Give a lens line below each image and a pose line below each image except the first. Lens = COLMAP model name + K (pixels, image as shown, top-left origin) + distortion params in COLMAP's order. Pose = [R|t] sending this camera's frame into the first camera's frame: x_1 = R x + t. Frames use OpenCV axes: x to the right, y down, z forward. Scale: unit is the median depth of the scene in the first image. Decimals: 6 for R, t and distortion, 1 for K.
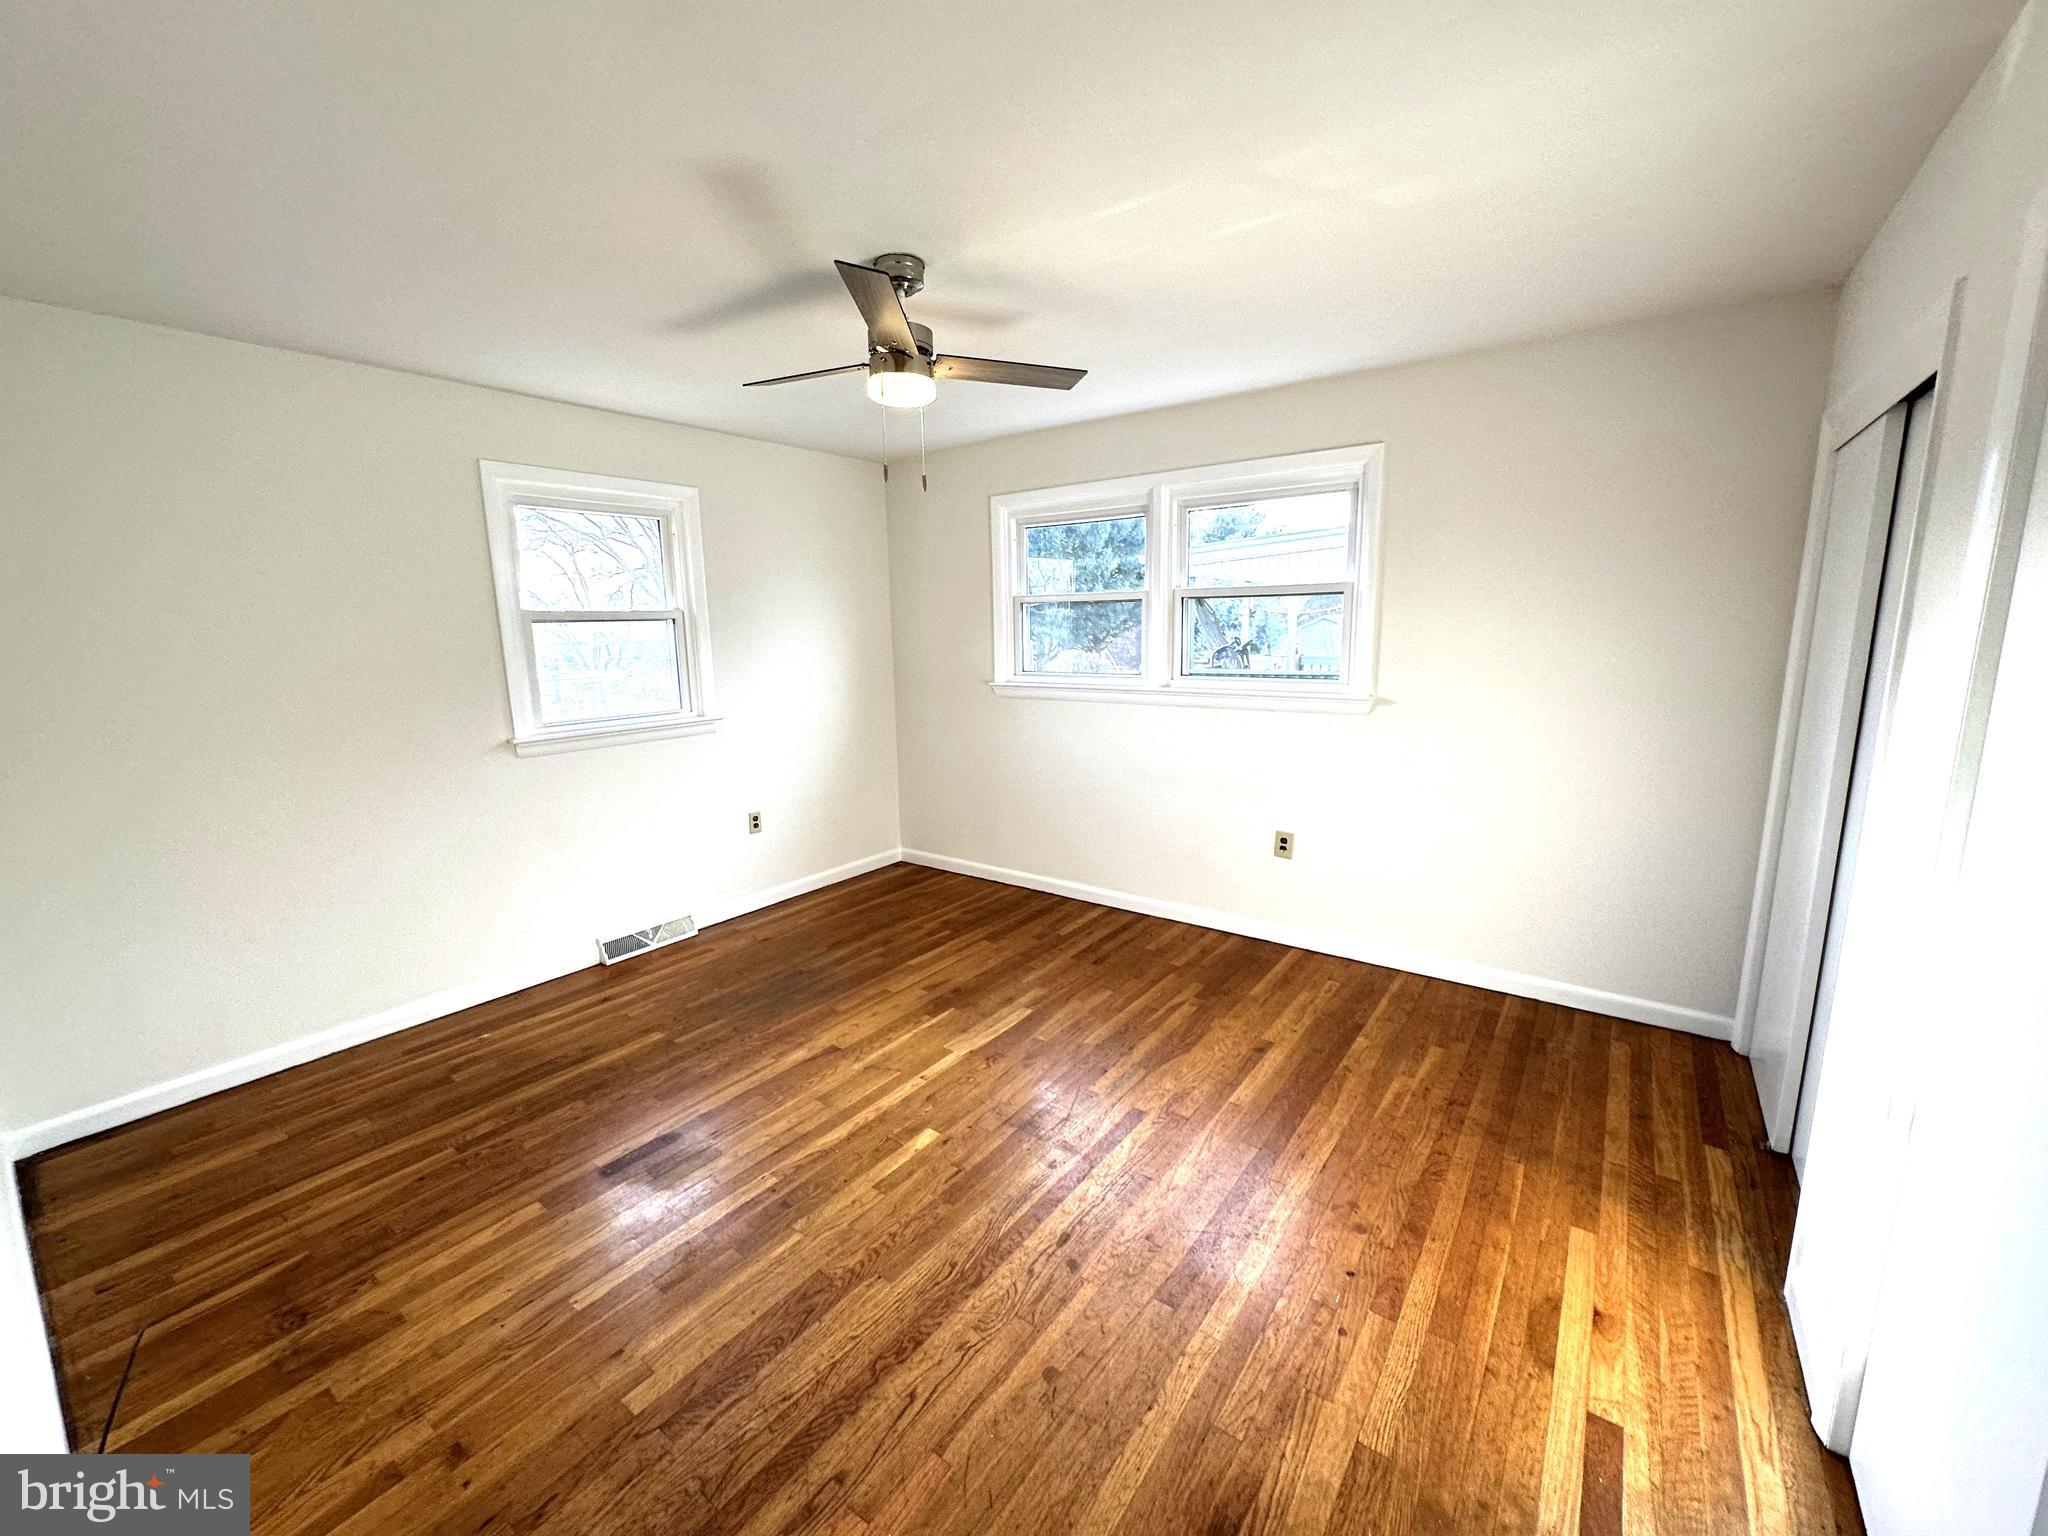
lens RADIAL K [[813.4, 0, 1024.0], [0, 813.4, 768.0], [0, 0, 1]] dist [-0.004368, -0.000244]
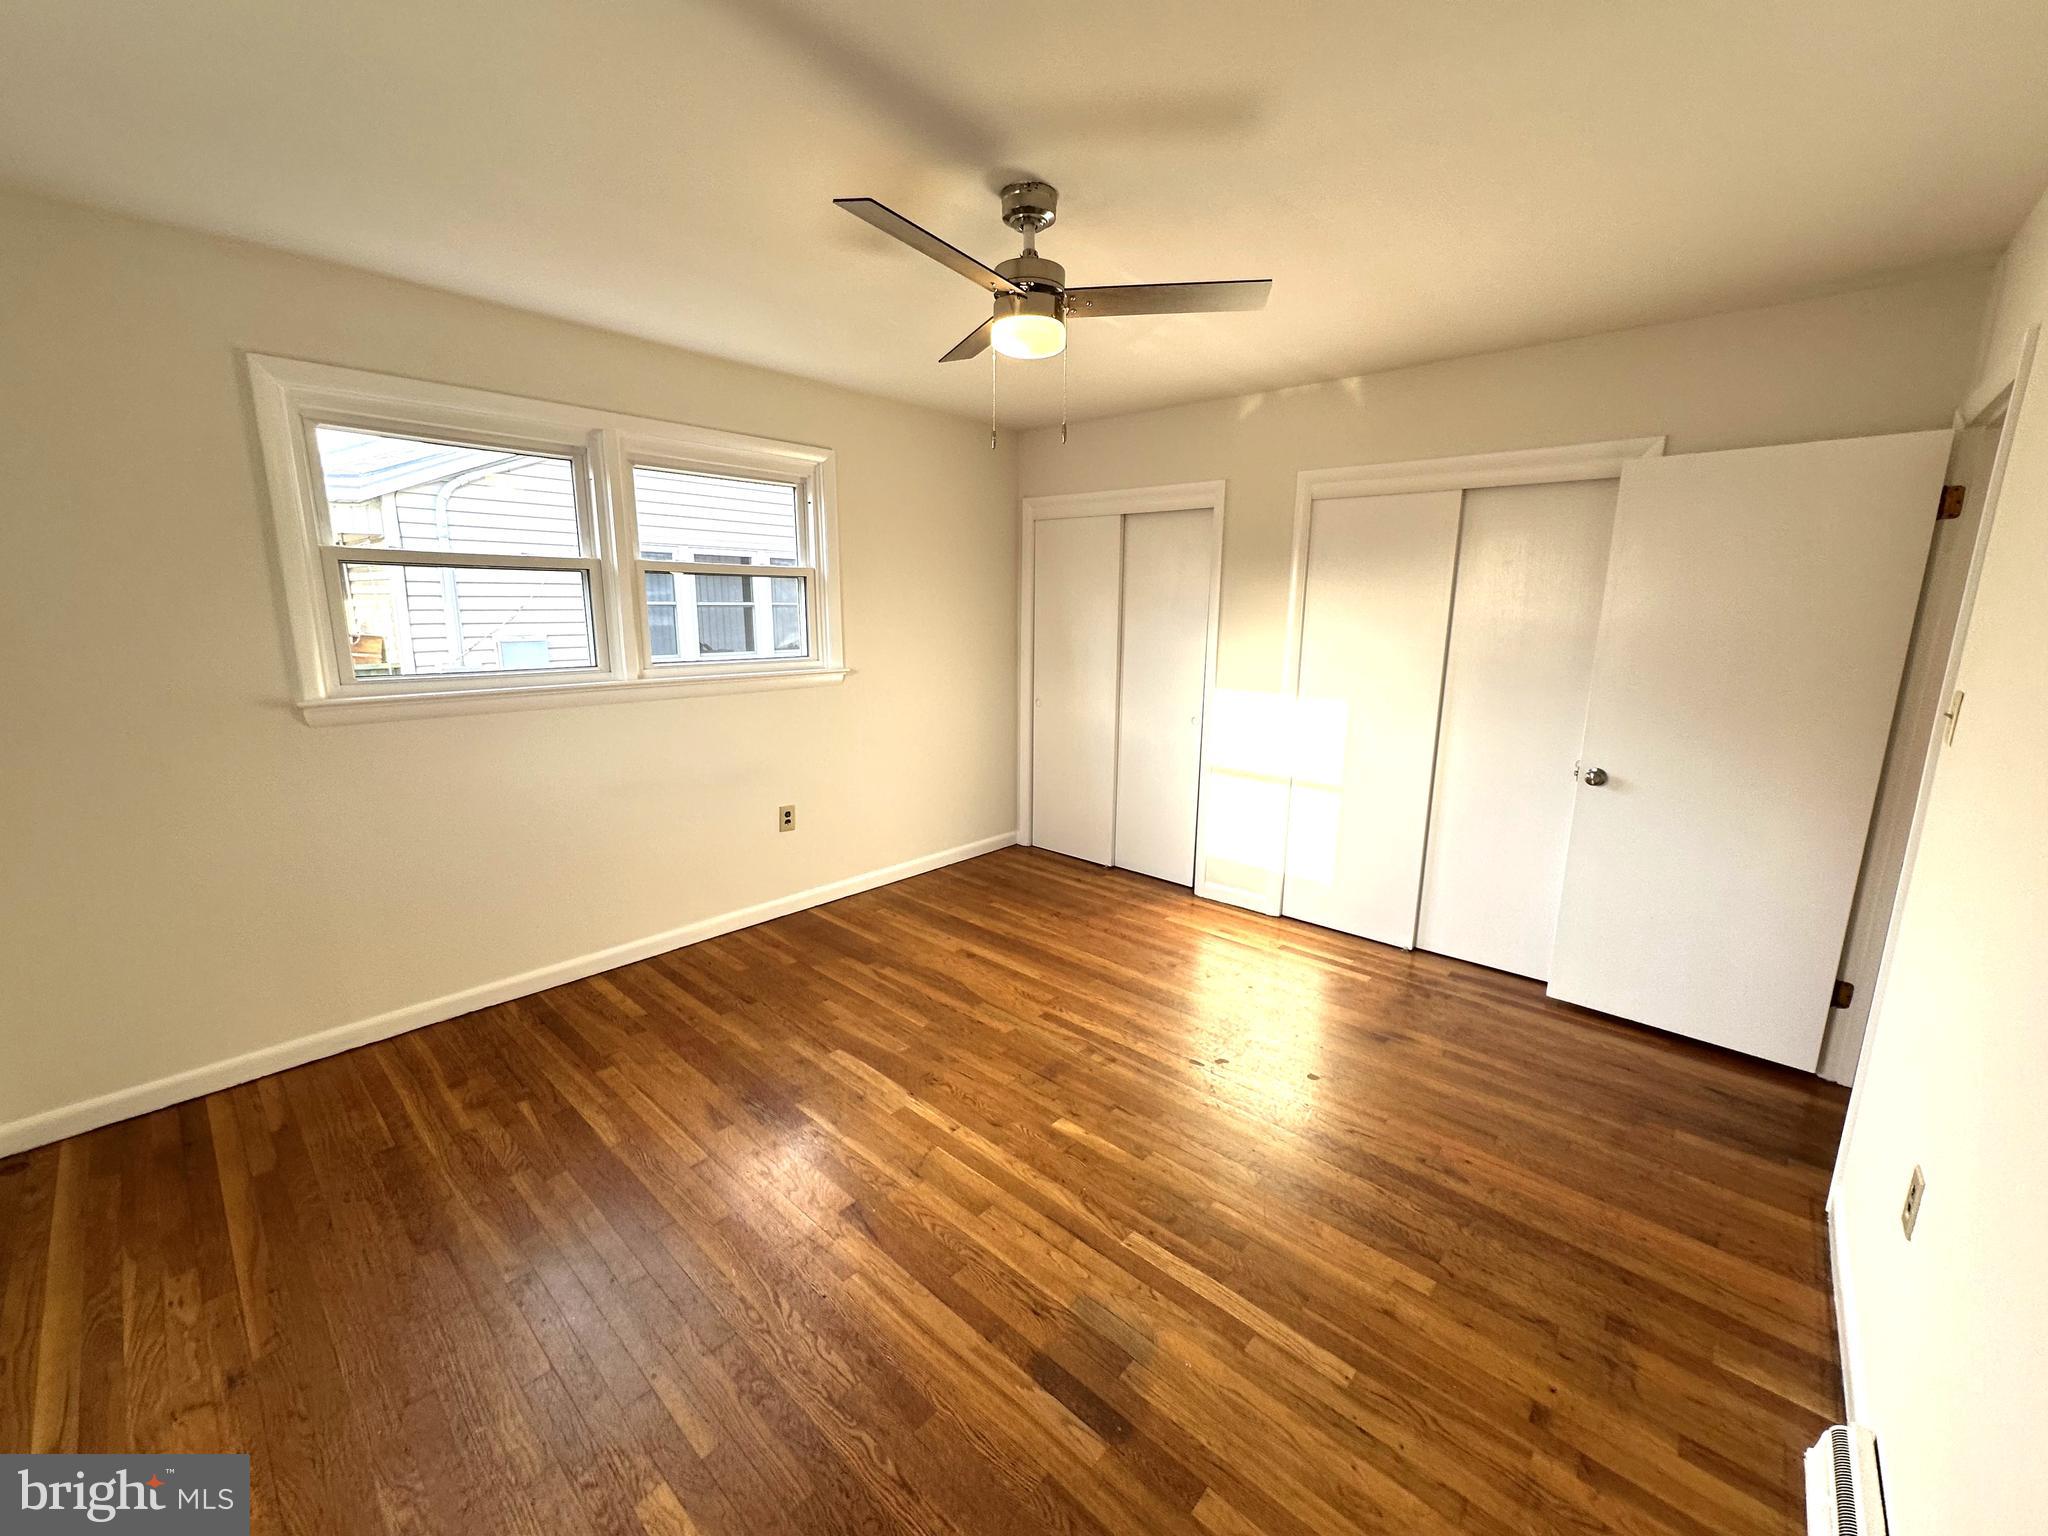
lens RADIAL K [[813.4, 0, 1024.0], [0, 813.4, 768.0], [0, 0, 1]] dist [-0.004368, -0.000244]
pose [[0.098664, -0.179204, 0.978852, -0.899483], [0.163816, 0.973157, 0.161650, -0.117856], [-0.981545, 0.144403, 0.125372, 0.773671]]
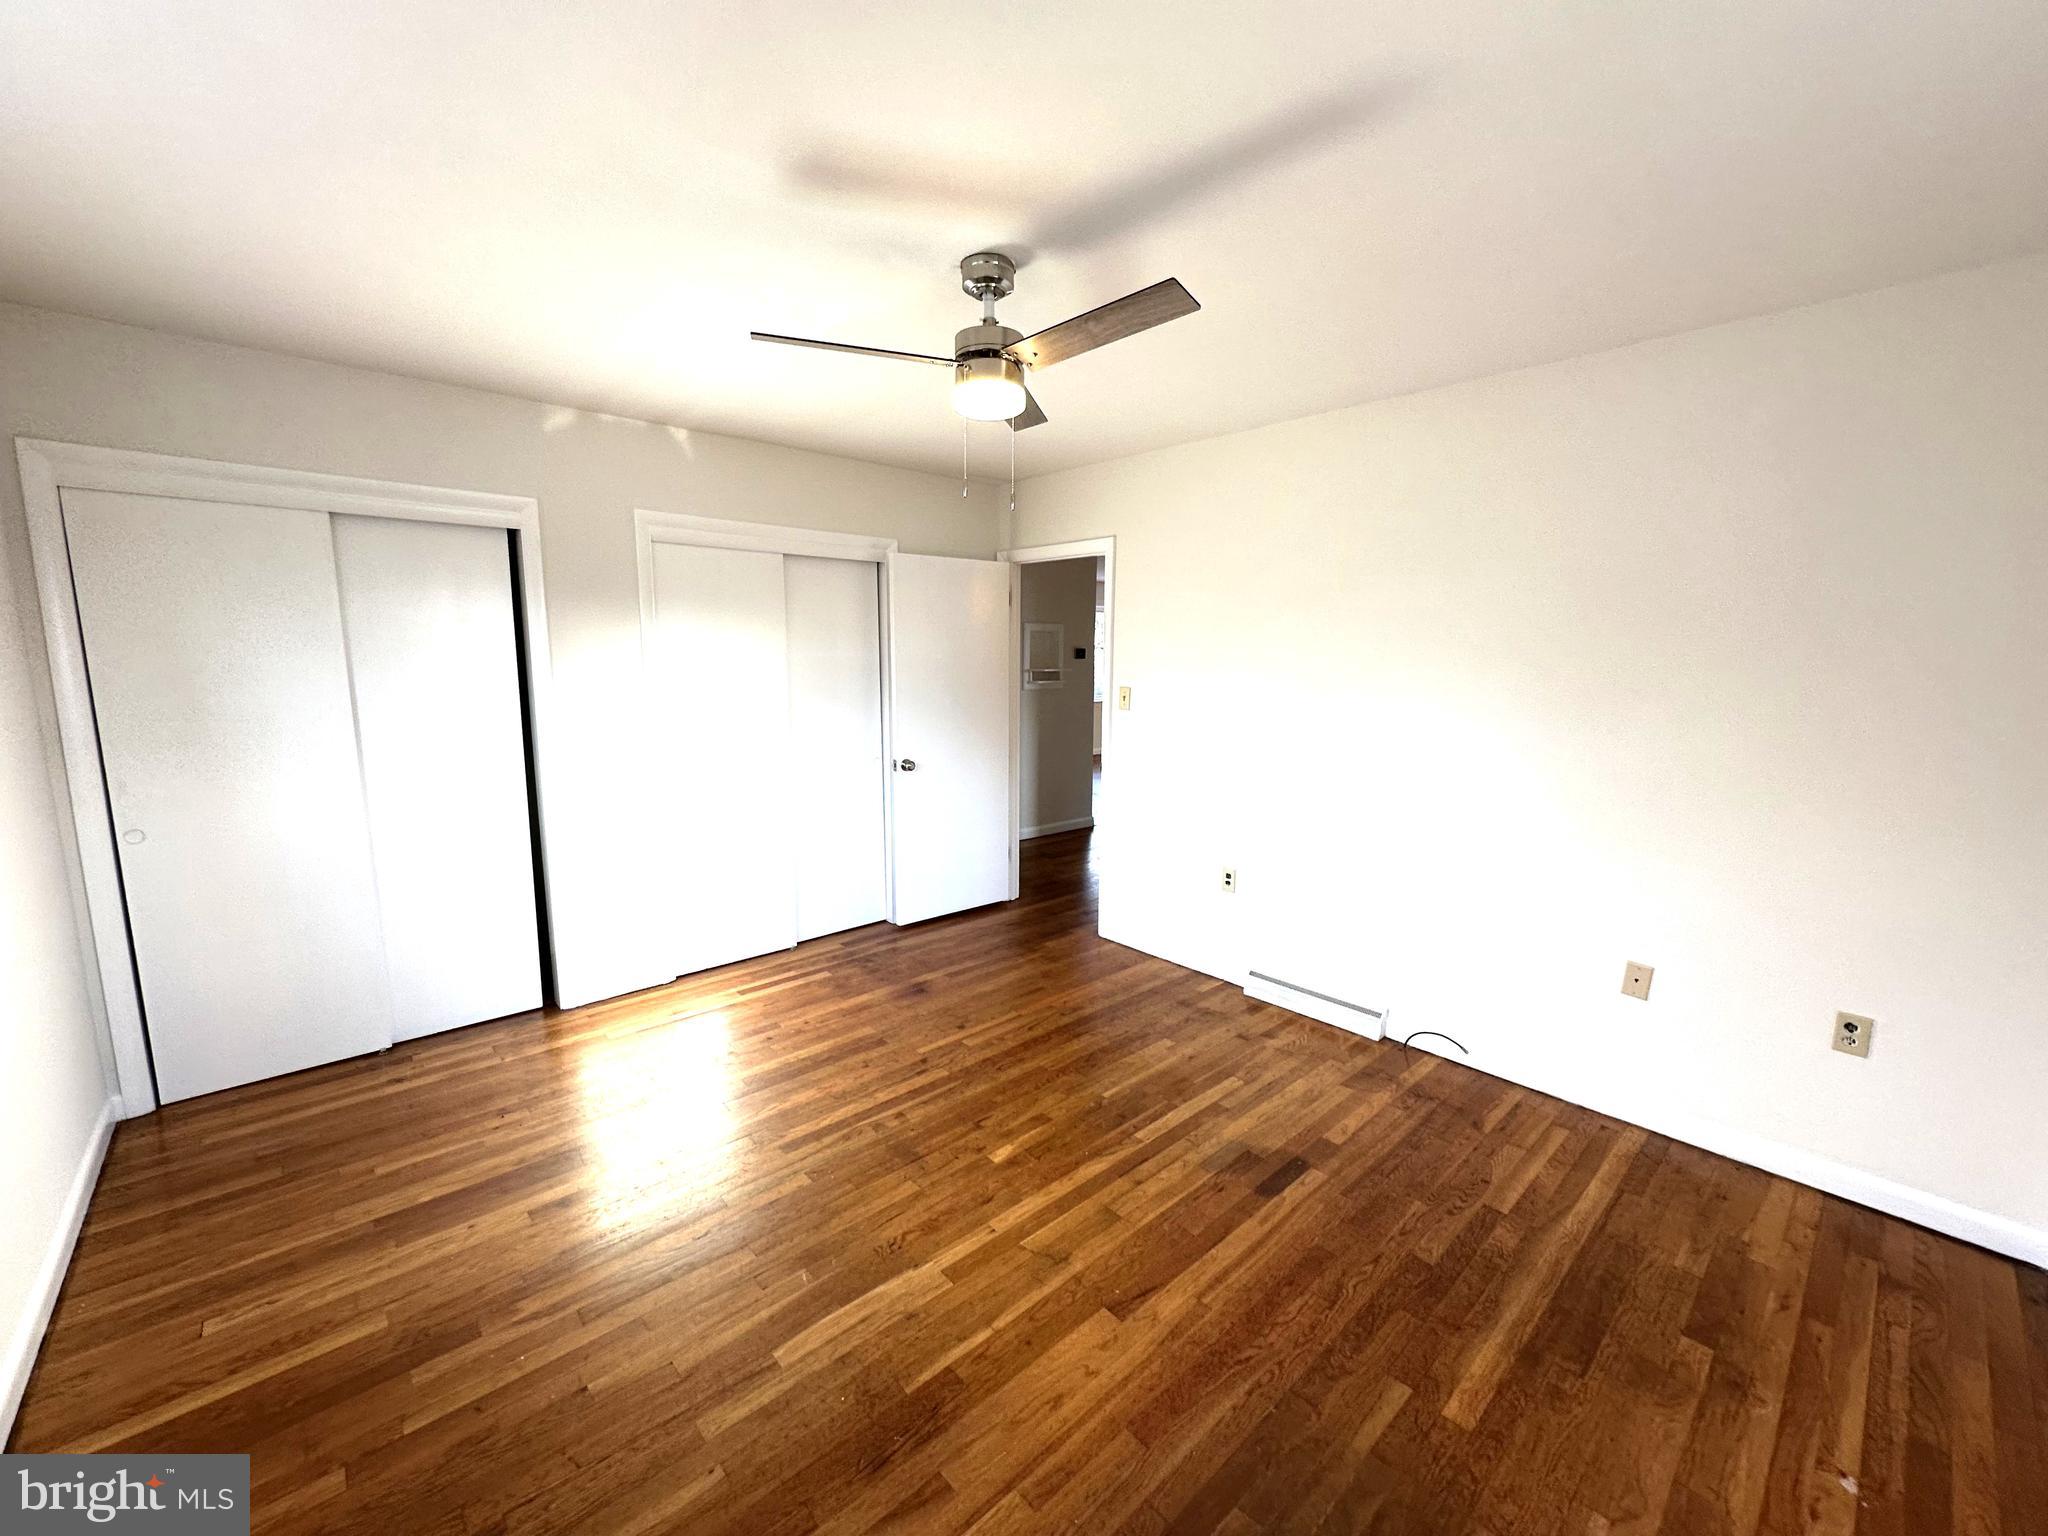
lens RADIAL K [[813.4, 0, 1024.0], [0, 813.4, 768.0], [0, 0, 1]] dist [-0.004368, -0.000244]
pose [[-0.980109, -0.018036, 0.197639, -0.304452], [0.045245, 0.949331, 0.311006, -0.284216], [-0.193234, 0.313761, -0.929631, 1.597779]]
